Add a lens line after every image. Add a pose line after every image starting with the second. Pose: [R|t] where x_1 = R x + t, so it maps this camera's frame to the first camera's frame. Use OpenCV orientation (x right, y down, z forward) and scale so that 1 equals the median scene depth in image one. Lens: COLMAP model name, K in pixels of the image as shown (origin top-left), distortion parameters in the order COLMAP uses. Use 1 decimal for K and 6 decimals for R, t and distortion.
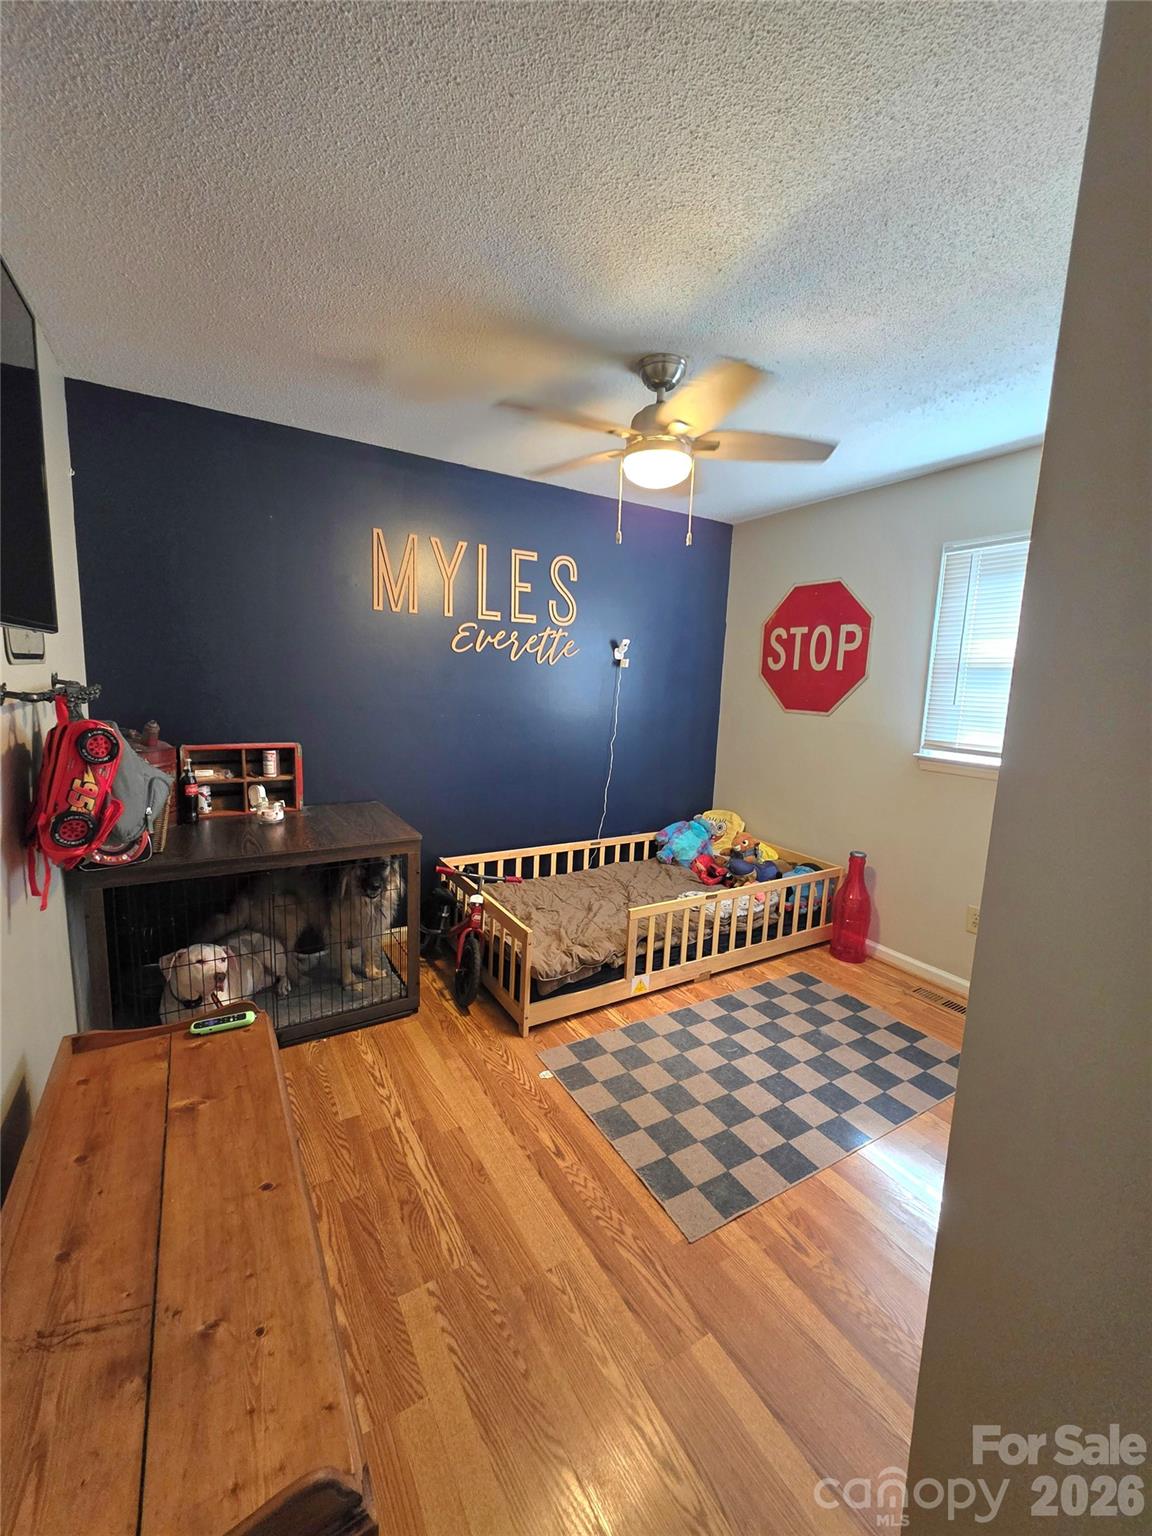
lens RADIAL K [[616.0, 0, 570.8], [0, 616.0, 765.8], [0, 0, 1]] dist [-0.000115, 0.000429]
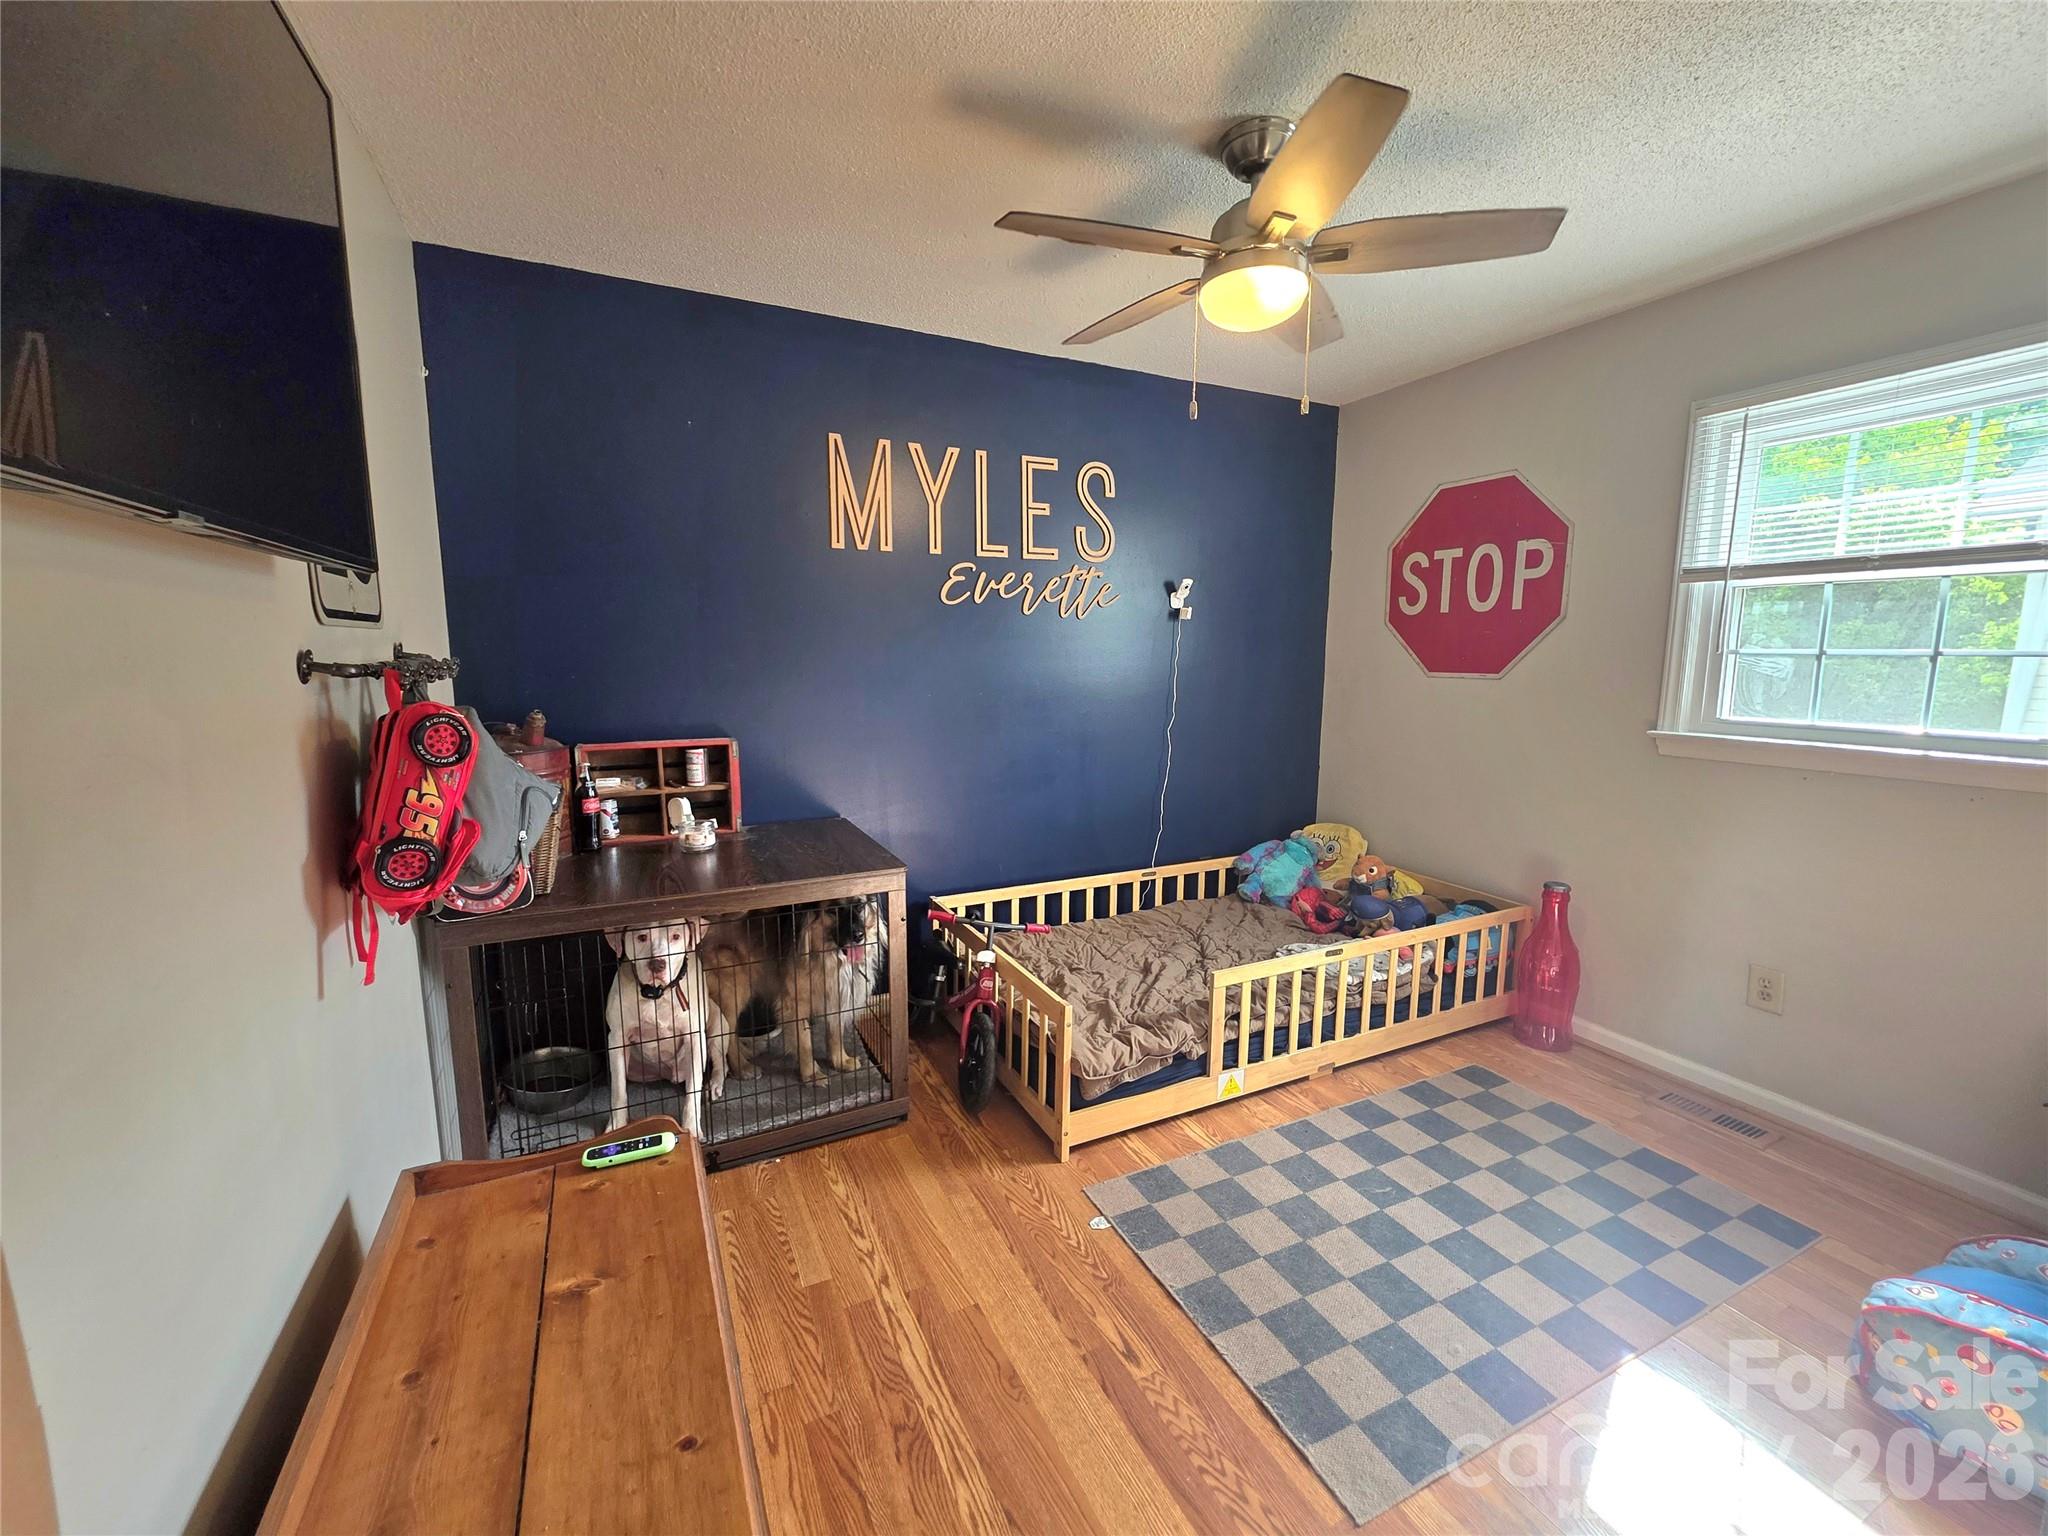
lens RADIAL K [[821.4, 0, 1012.5], [0, 821.4, 767.6], [0, 0, 1]] dist [-0.000115, 0.000429]
pose [[0.995188, -0.022564, -0.095350, -0.036798], [0.022337, 0.999745, -0.003449, 0.009165], [0.095403, 0.001303, 0.995438, 0.100786]]
